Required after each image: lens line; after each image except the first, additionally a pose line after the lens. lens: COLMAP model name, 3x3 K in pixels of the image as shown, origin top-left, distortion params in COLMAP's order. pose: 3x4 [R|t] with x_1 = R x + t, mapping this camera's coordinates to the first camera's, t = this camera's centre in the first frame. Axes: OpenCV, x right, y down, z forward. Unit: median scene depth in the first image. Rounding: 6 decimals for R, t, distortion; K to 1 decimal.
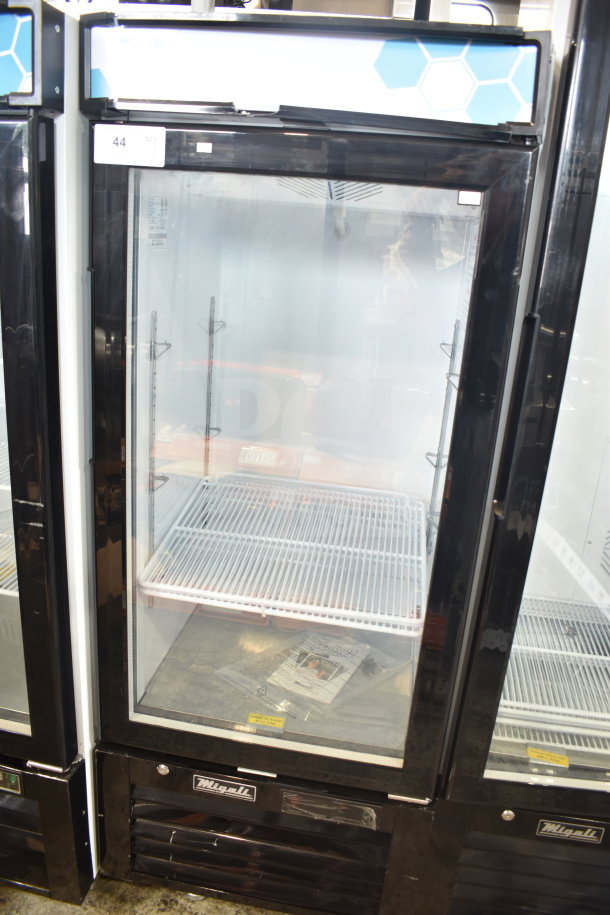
lens RADIAL K [[733.2, 0, 304.9], [0, 733.2, 431.1], [0, 0, 1]] dist [-0.056248, 0.005853]
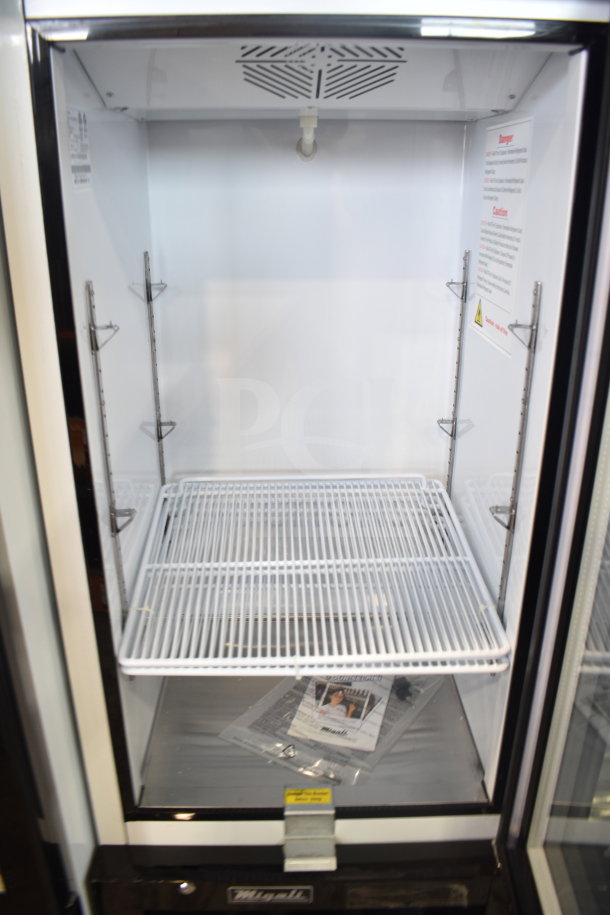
lens RADIAL K [[733.2, 0, 304.9], [0, 733.2, 431.1], [0, 0, 1]] dist [-0.056248, 0.005853]
pose [[0.980594, -0.134010, 0.143096, -0.103661], [0.122220, 0.988570, 0.088269, -0.051350], [-0.153289, -0.069067, 0.985765, 0.240754]]
